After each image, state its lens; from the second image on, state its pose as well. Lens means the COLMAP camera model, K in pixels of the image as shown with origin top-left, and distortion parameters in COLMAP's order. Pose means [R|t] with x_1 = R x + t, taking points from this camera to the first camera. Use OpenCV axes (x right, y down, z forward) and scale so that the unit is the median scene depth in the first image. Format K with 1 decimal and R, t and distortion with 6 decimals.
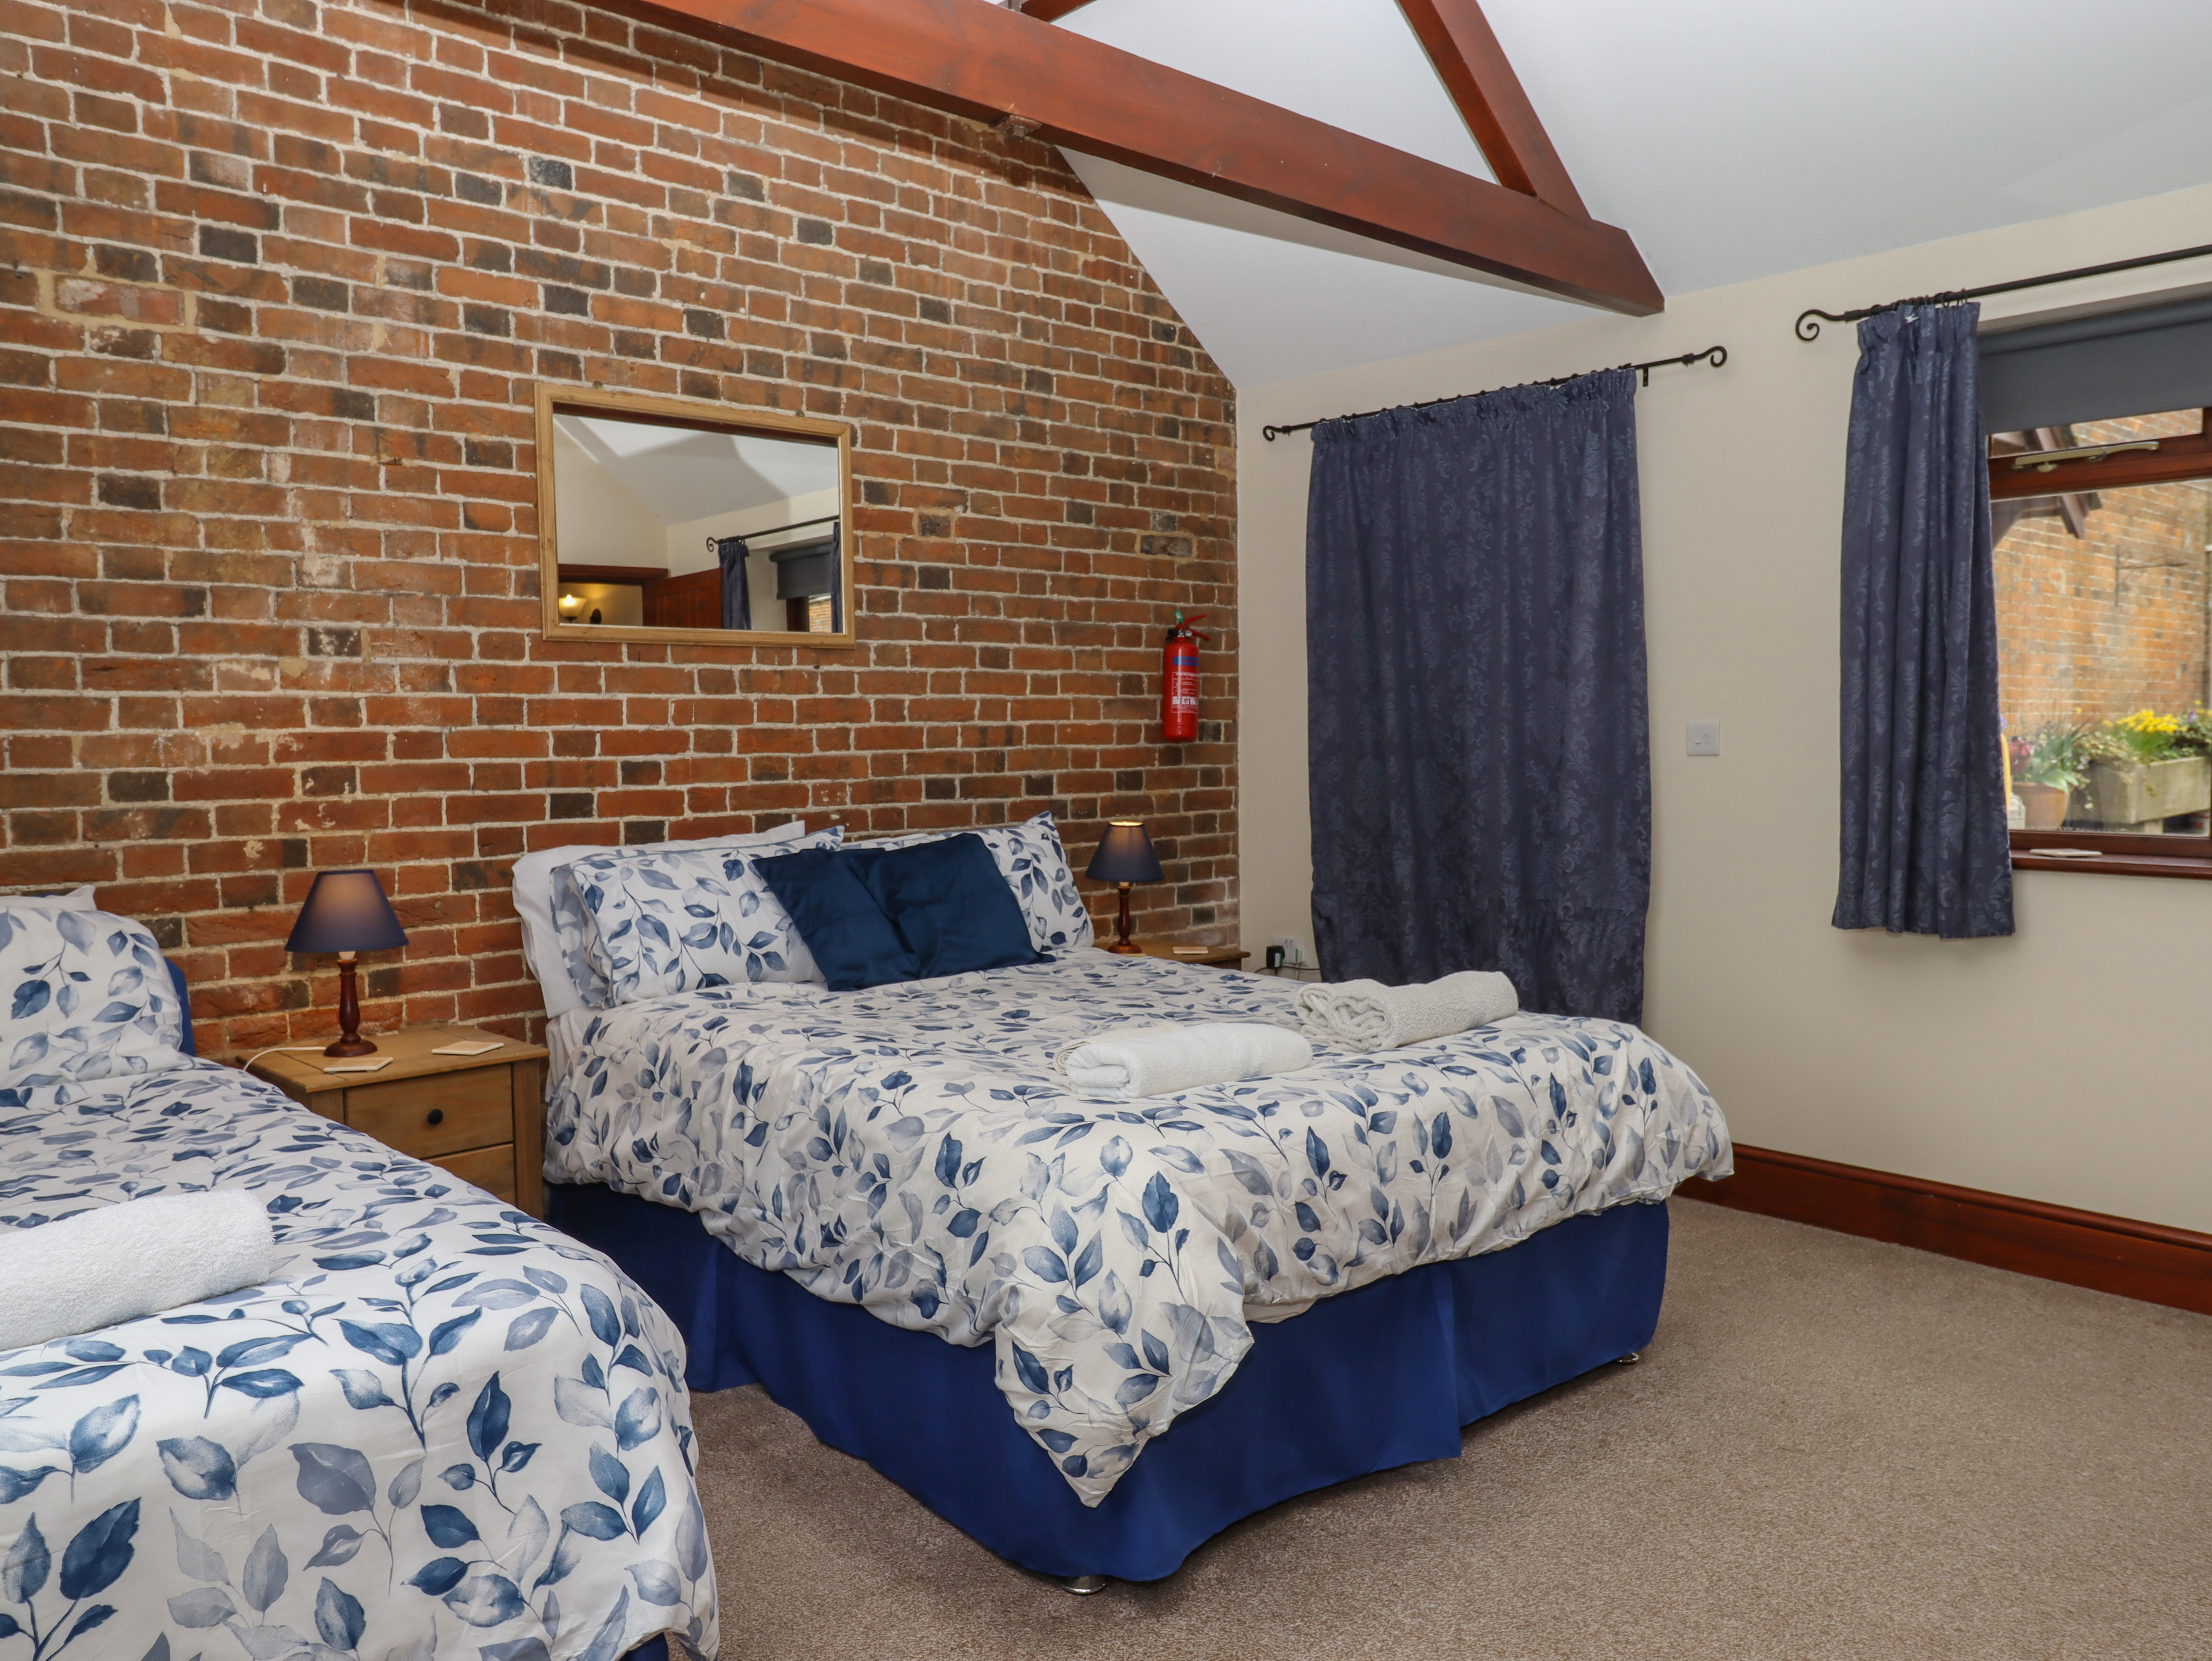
lens RADIAL K [[1624.4, 0, 1106.0], [0, 1624.4, 830.5], [0, 0, 1]] dist [0.006949, 0.002003]
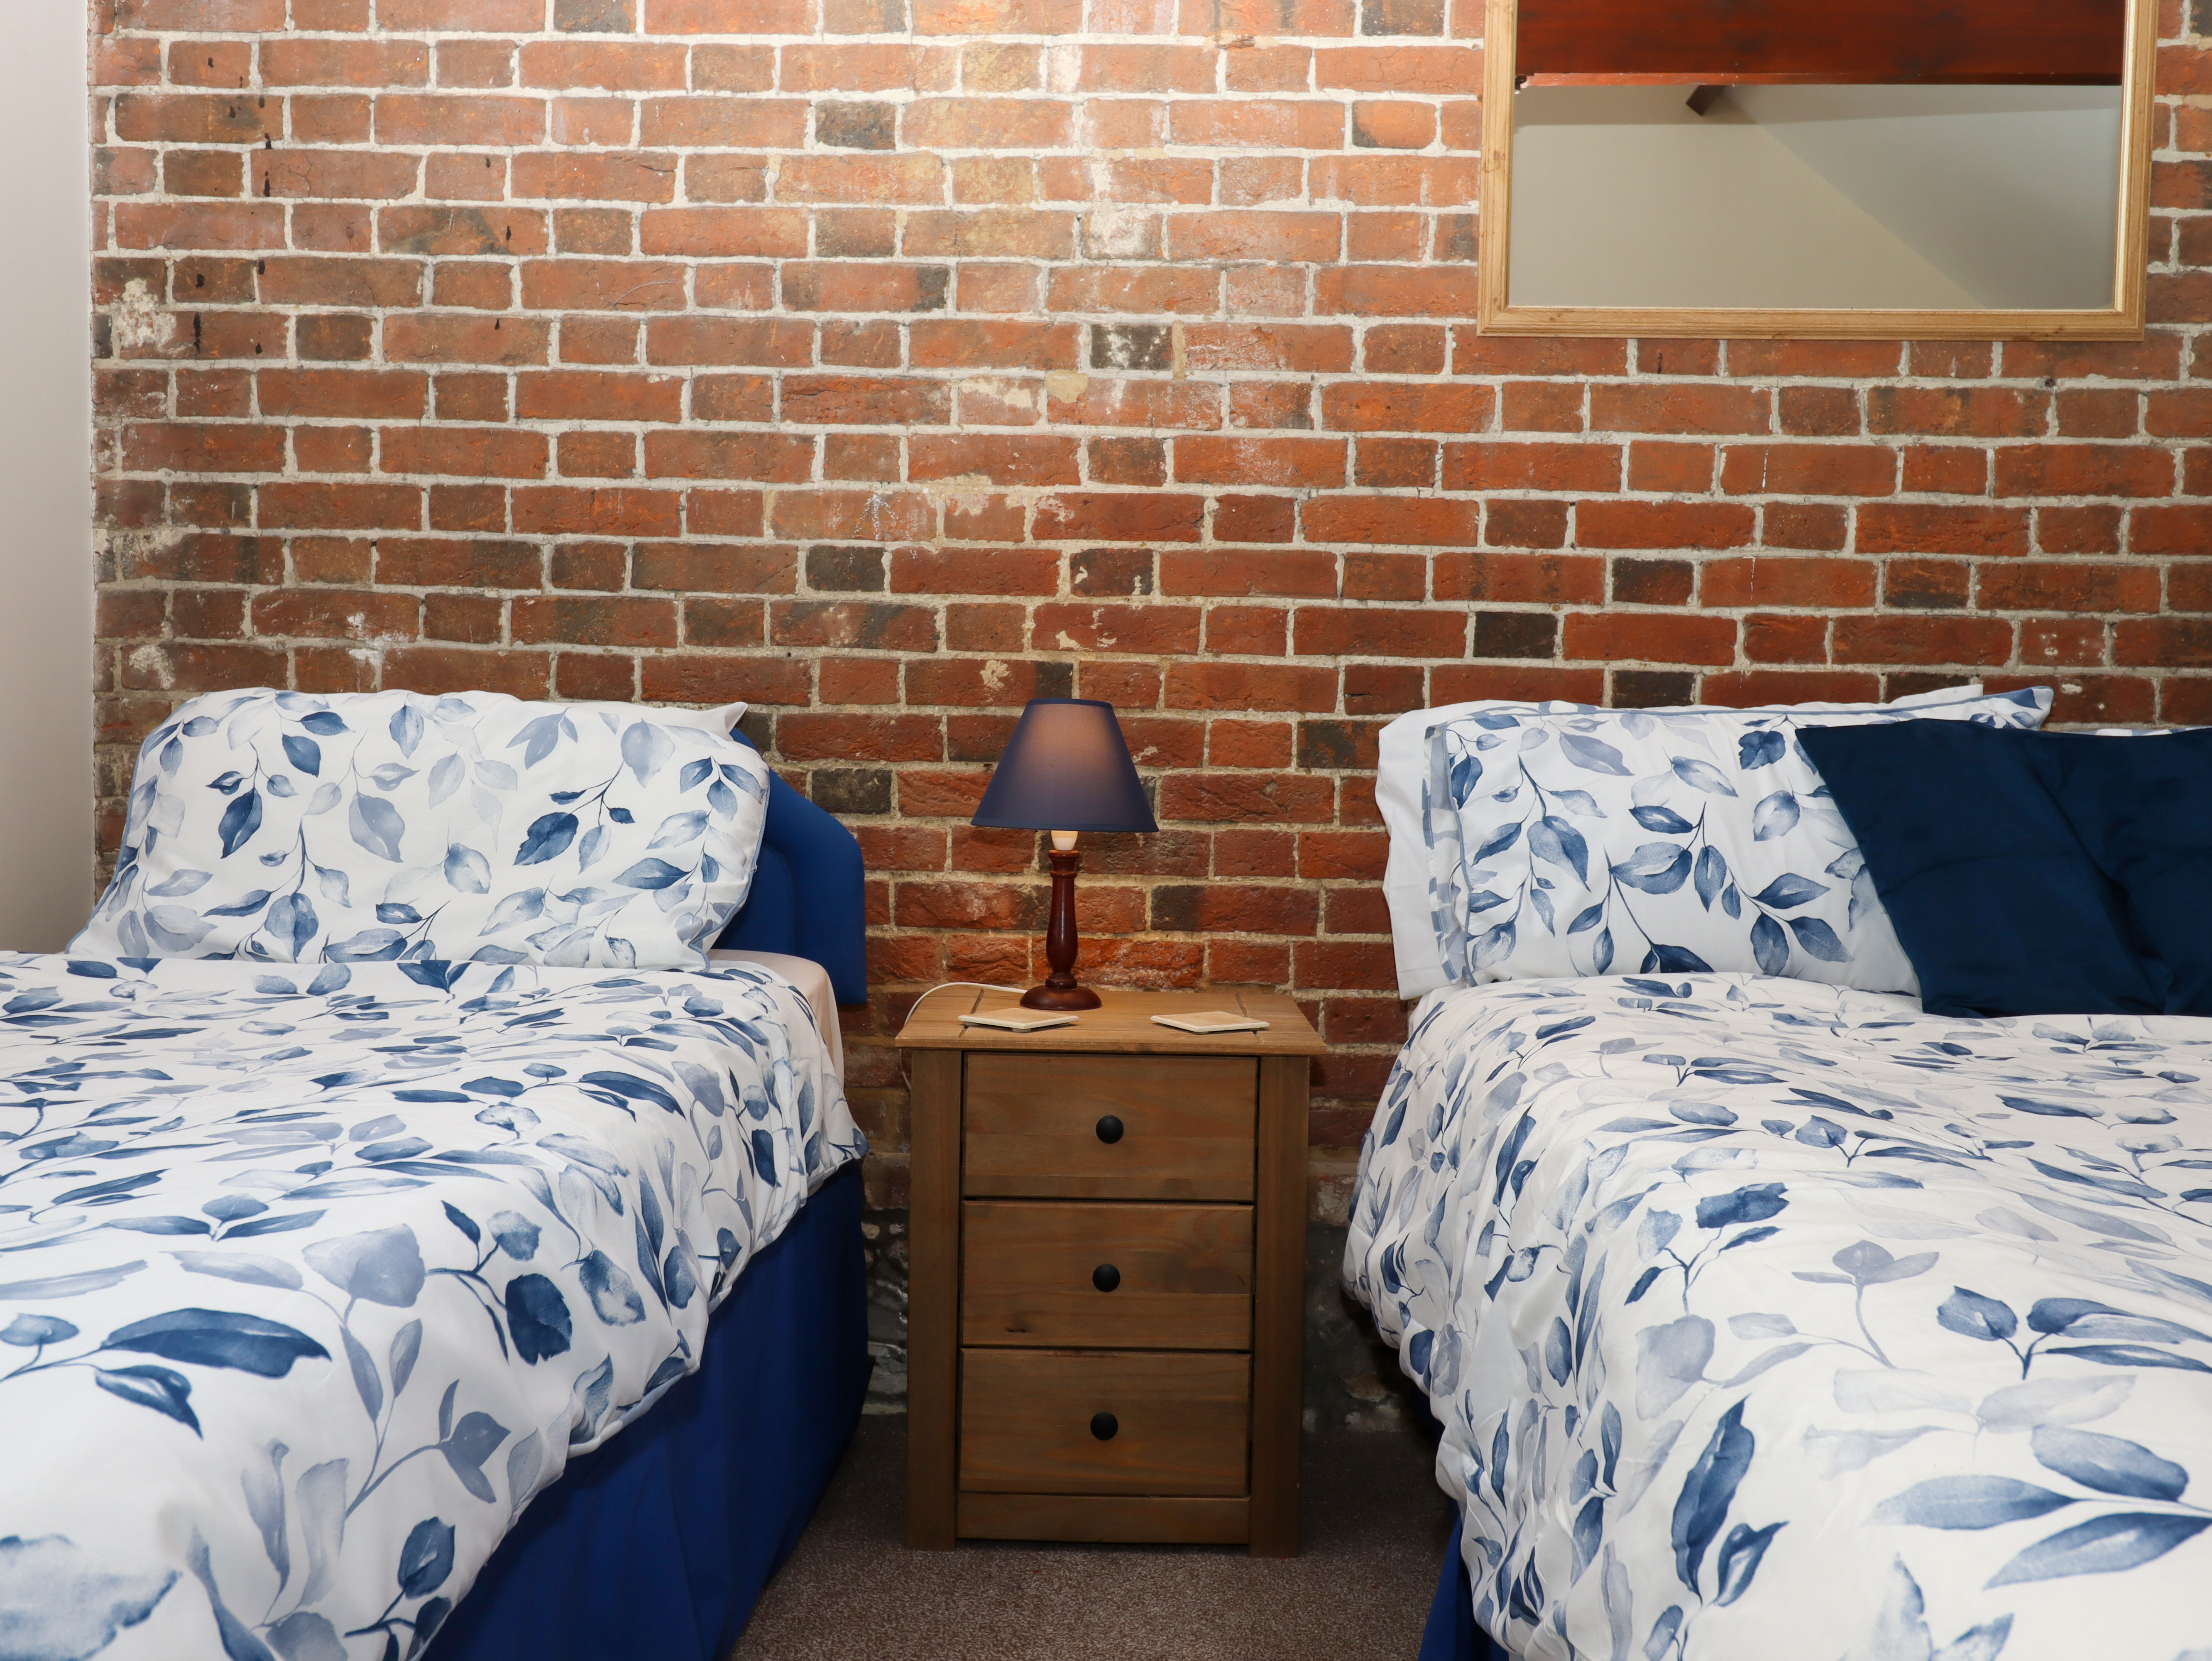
lens RADIAL K [[1964.0, 0, 1106.0], [0, 1964.0, 830.5], [0, 0, 1]] dist [0.016763, -0.015879]
pose [[0.721403, 0.057038, -0.690163, 0.044131], [-0.069683, 0.997523, 0.009603, 0.059948], [0.689001, 0.041166, 0.723591, 0.453158]]
